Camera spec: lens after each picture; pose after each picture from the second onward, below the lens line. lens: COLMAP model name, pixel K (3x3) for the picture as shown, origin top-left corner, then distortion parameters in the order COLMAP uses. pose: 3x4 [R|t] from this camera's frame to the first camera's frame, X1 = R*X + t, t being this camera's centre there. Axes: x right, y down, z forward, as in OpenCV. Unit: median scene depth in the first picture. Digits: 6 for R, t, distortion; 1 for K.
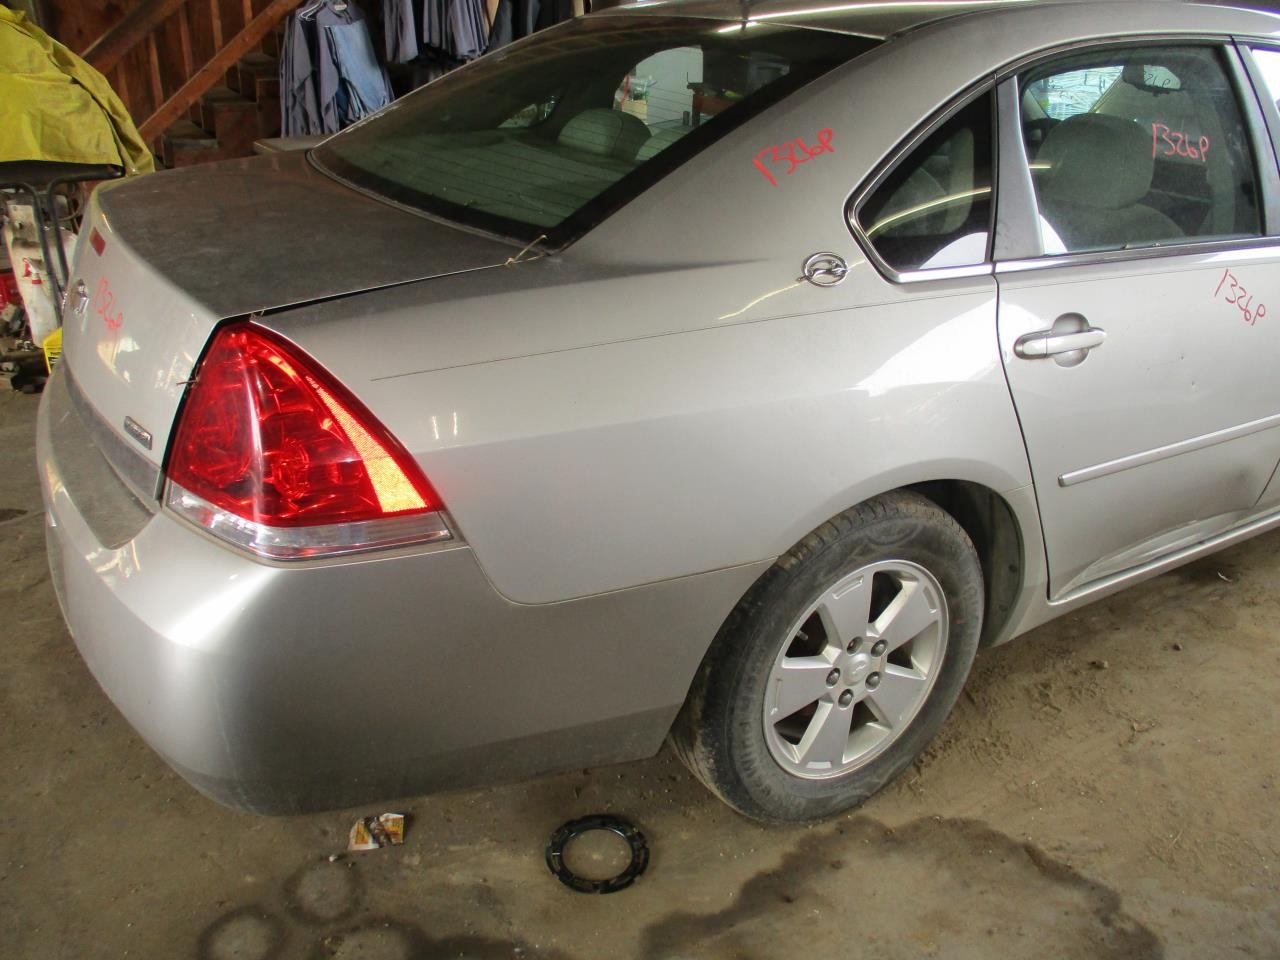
lens RADIAL K [[1078.7, 0, 641.1], [0, 1078.7, 502.2], [0, 0, 1]] dist [0.112523, -0.163110]
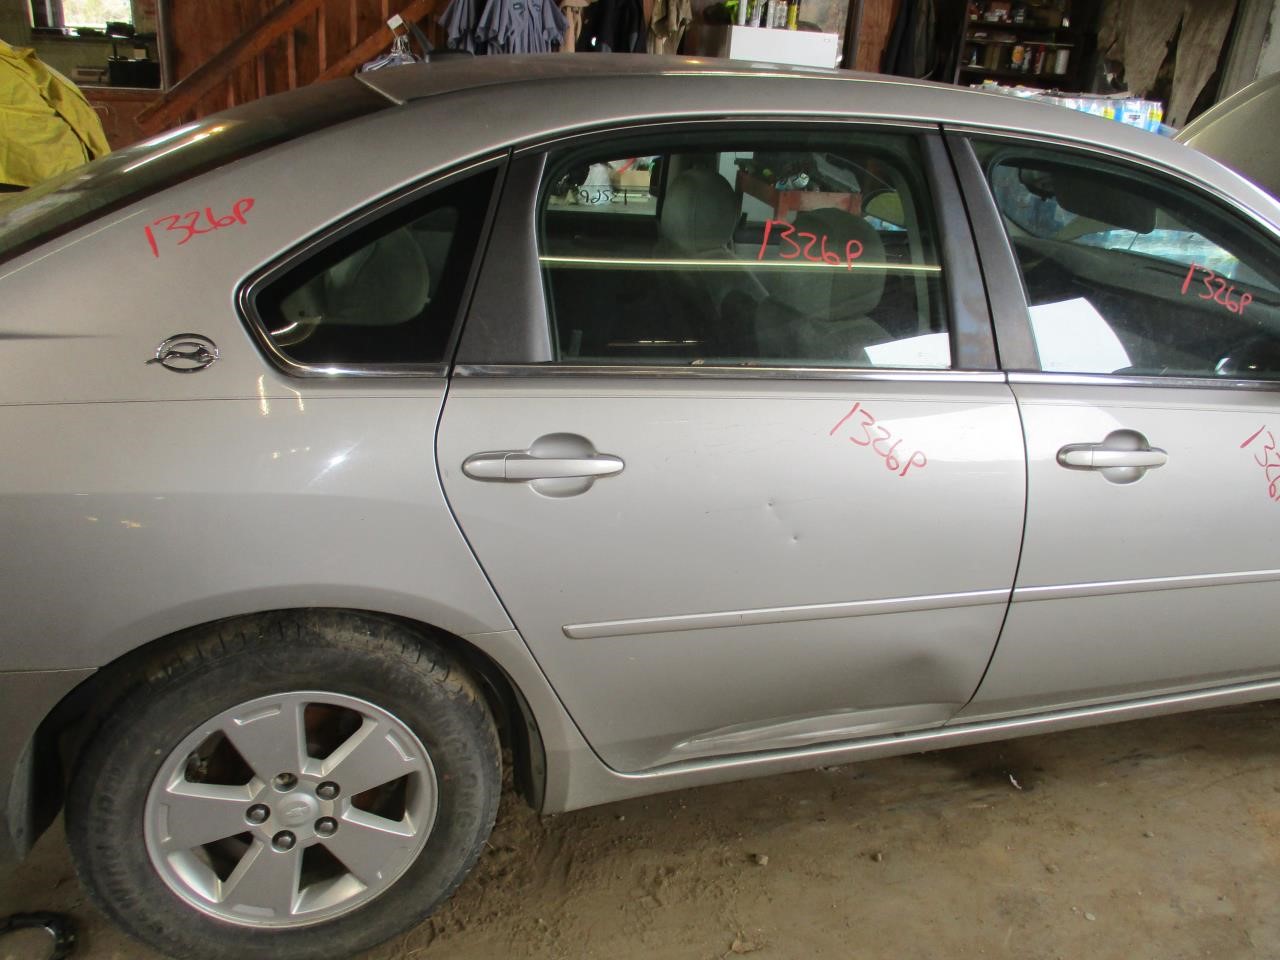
lens RADIAL K [[1095.5, 0, 640.0], [0, 1095.5, 480.0], [0, 0, 1]] dist [-0.009374, 0.055669]
pose [[0.954959, 0.129952, -0.266770, 0.601126], [-0.145486, 0.988582, -0.039231, -0.101668], [0.258626, 0.076275, 0.962961, 0.191344]]
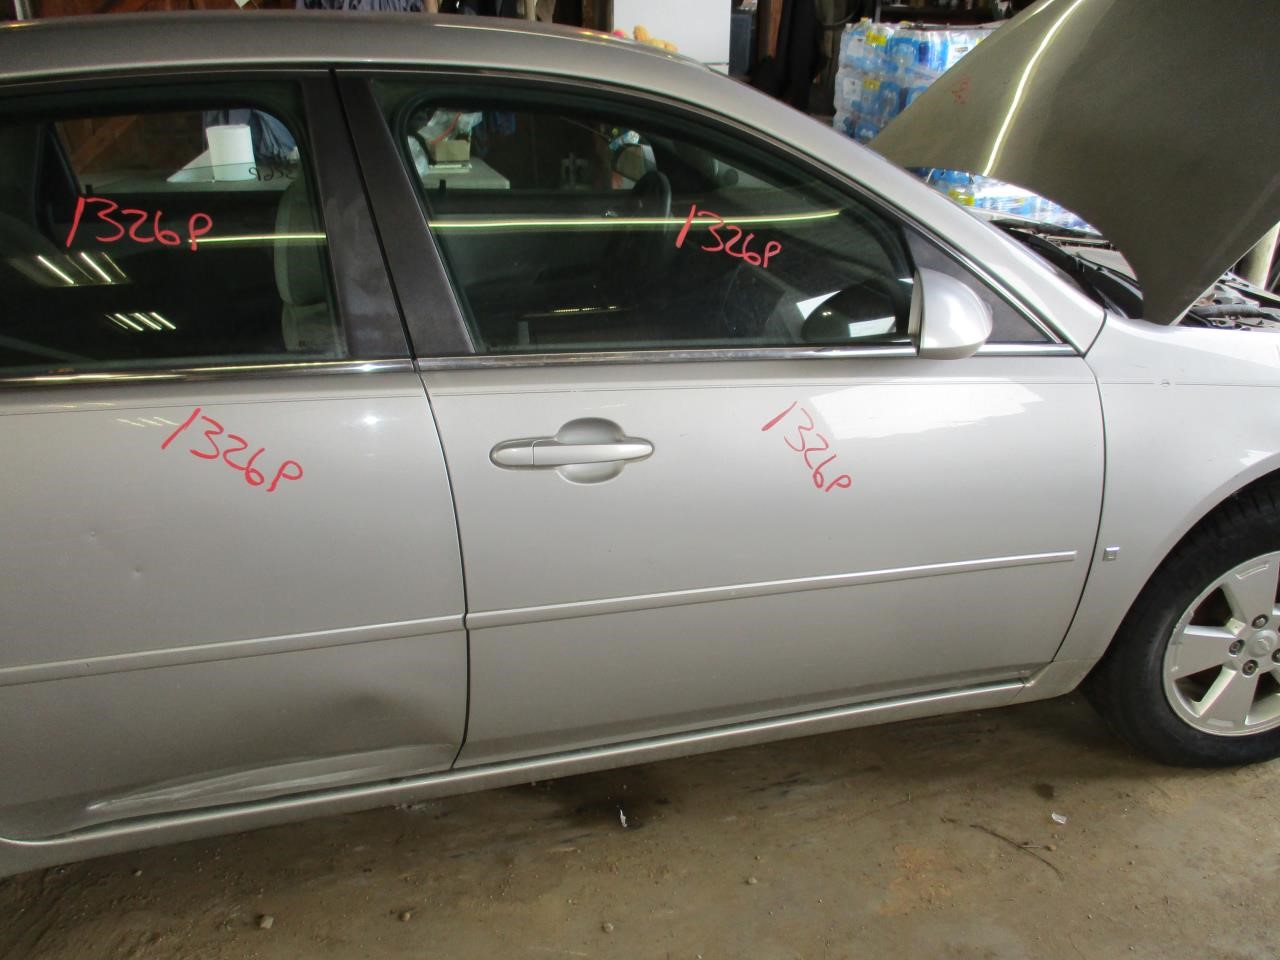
lens RADIAL K [[1037.6, 0, 640.0], [0, 1037.6, 480.0], [0, 0, 1]] dist [-0.005349, 0.041468]
pose [[0.922425, 0.091280, -0.375234, 1.025627], [-0.099302, 0.995055, -0.002051, -0.193741], [0.373191, 0.039153, 0.926928, 0.511056]]
